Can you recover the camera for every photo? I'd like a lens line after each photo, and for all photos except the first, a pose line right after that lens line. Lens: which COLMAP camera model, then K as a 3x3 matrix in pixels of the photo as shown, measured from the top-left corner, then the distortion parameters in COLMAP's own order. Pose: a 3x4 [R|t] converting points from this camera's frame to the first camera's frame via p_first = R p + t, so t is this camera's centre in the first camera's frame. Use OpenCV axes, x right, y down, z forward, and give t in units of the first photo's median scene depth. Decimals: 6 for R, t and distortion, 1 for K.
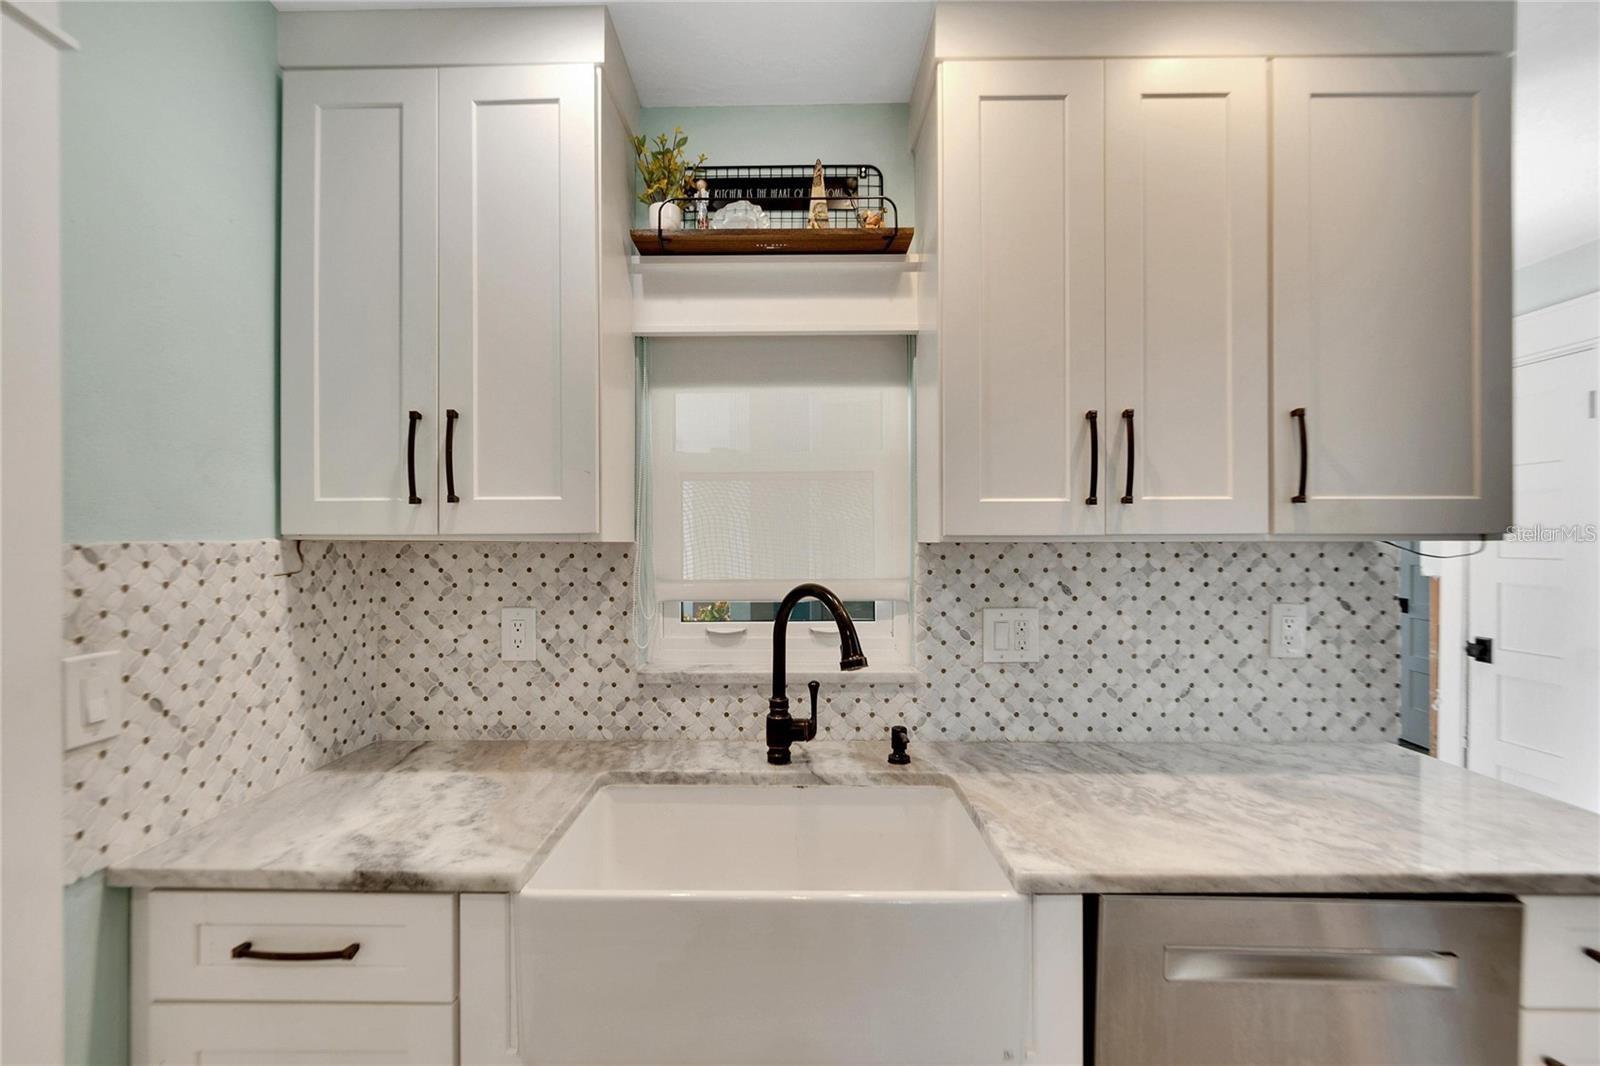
lens RADIAL K [[710.6, 0, 788.6], [0, 710.6, 539.9], [0, 0, 1]] dist [-0.000916, 0.000060]
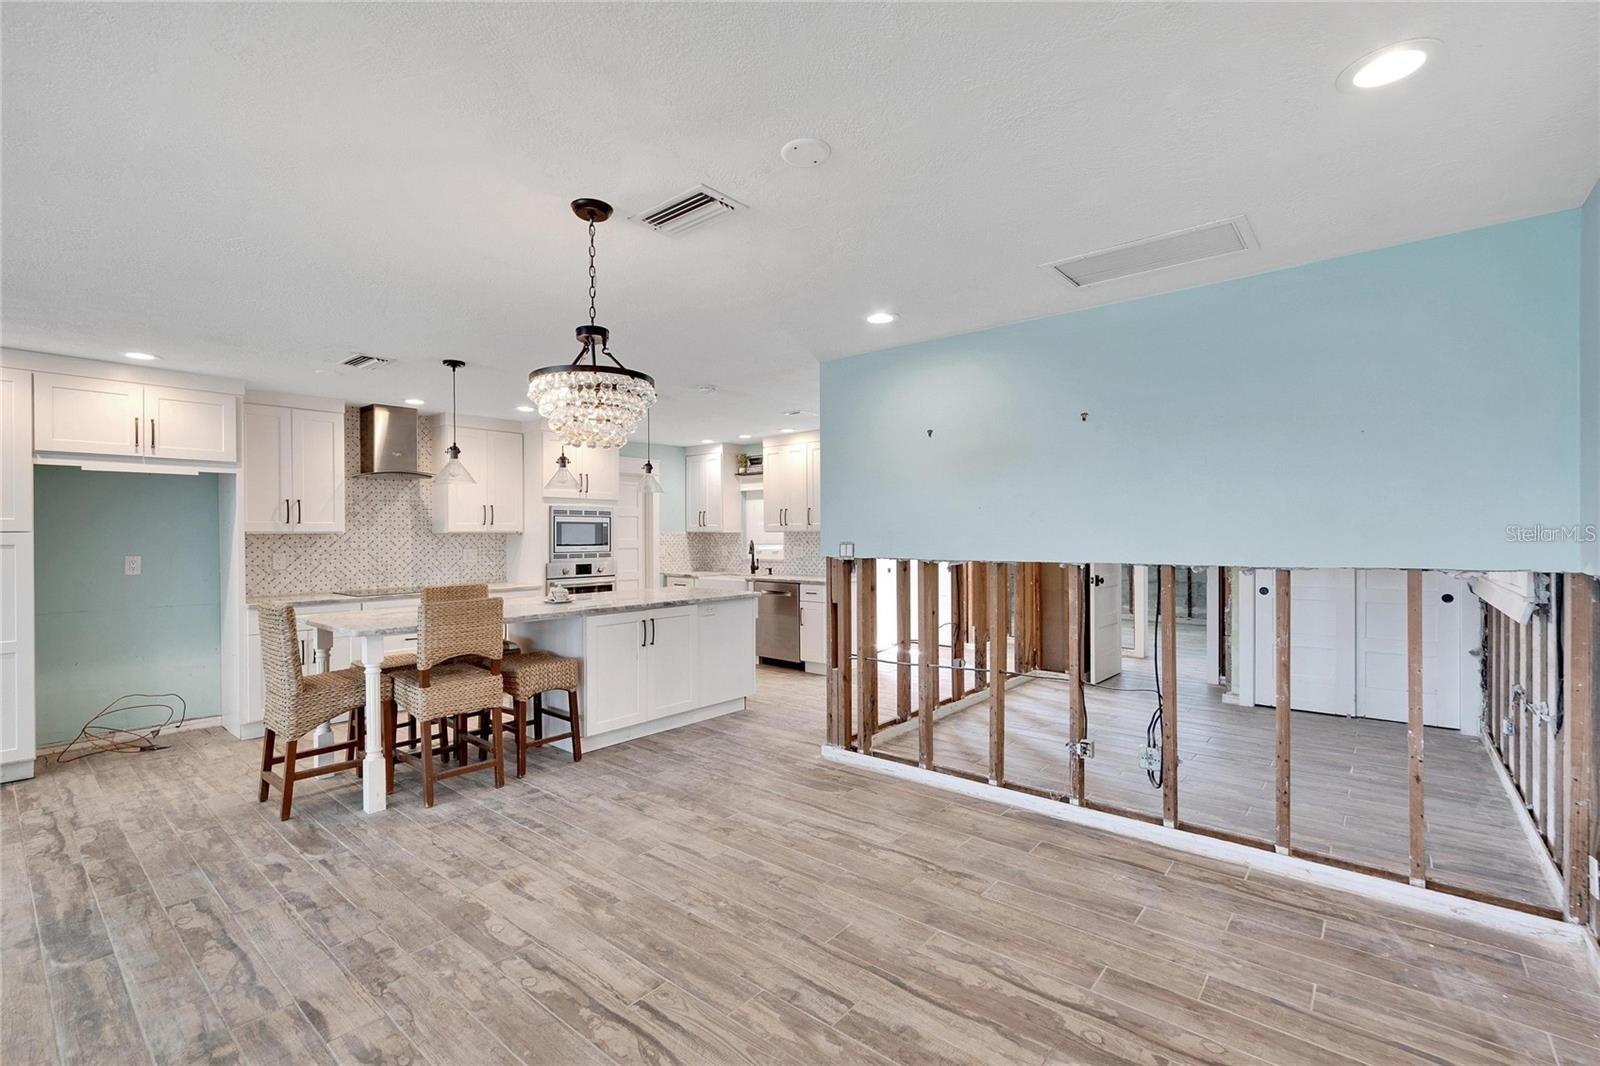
lens RADIAL K [[705.8, 0, 788.8], [0, 705.8, 536.3], [0, 0, 1]] dist [-0.002716, 0.000286]
pose [[0.765867, -0.000714, -0.642999, 3.373158], [0.005259, 0.999973, 0.005154, 0.006562], [0.642977, -0.007329, 0.765850, -2.700439]]
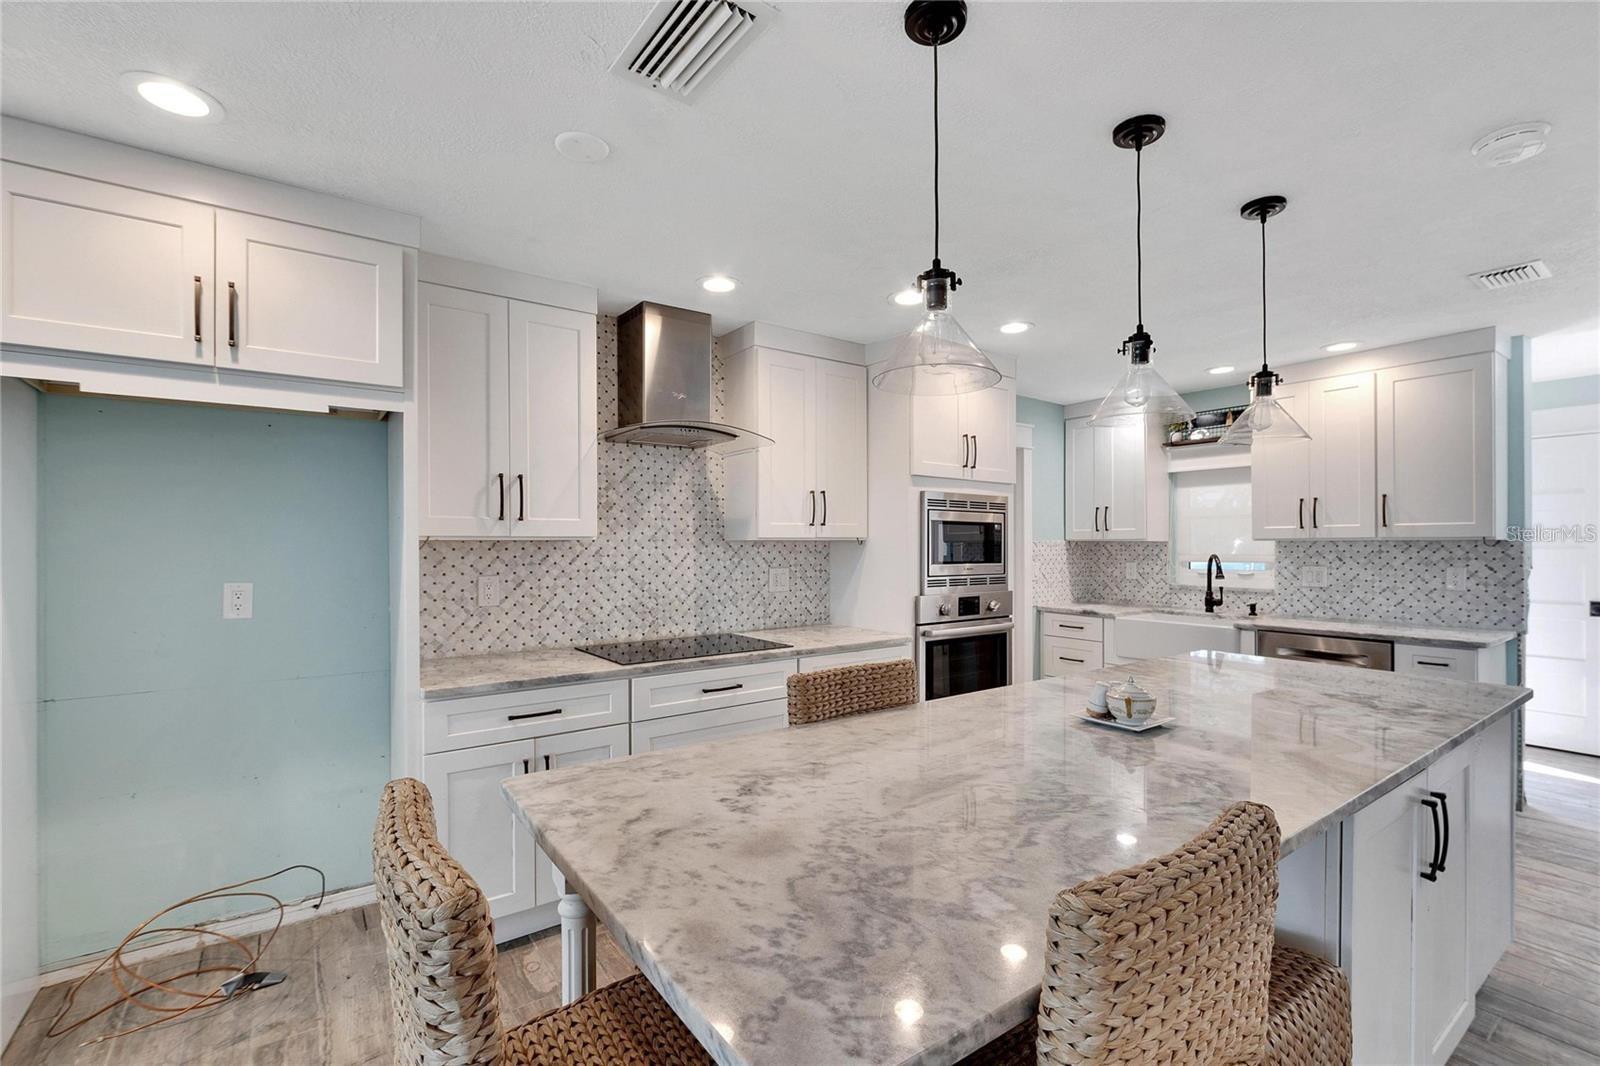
lens RADIAL K [[707.3, 0, 792.3], [0, 707.3, 544.2], [0, 0, 1]] dist [-0.004702, -0.000750]
pose [[0.587848, -0.000227, -0.808971, 1.320876], [0.002423, 0.999996, 0.001480, 0.007236], [0.808968, -0.002831, 0.587846, -2.136156]]
